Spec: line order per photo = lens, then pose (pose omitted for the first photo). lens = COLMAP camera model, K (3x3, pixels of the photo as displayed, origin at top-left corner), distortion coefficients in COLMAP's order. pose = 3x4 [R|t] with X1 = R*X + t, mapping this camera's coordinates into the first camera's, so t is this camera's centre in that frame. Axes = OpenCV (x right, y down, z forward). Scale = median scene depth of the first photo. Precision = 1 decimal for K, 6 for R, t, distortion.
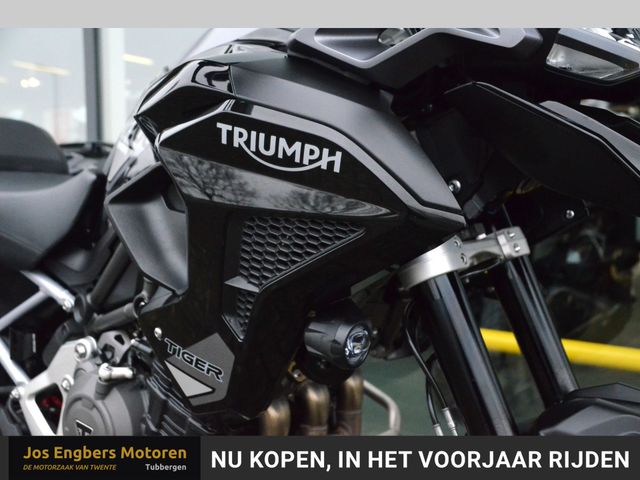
lens RADIAL K [[713.3, 0, 331.8], [0, 713.3, 250.4], [0, 0, 1]] dist [-0.042729, 0.264938]
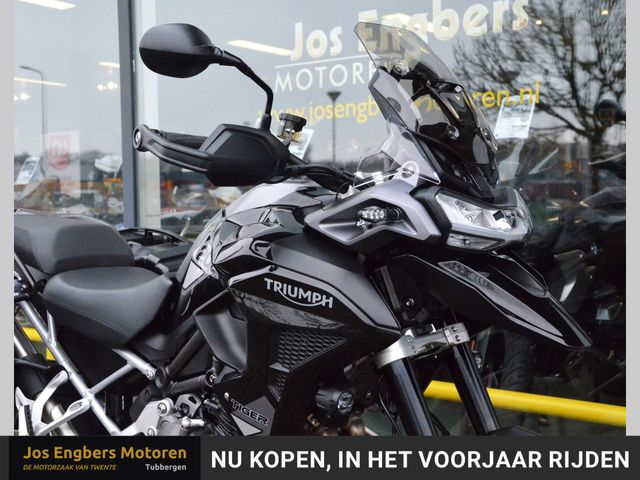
lens RADIAL K [[909.8, 0, 320.0], [0, 909.8, 240.0], [0, 0, 1]] dist [0.067909, 0.126457]
pose [[0.997669, -0.015656, -0.066422, 0.107814], [0.012620, 0.998867, -0.045885, -0.137538], [0.067065, 0.044940, 0.996736, -1.048639]]
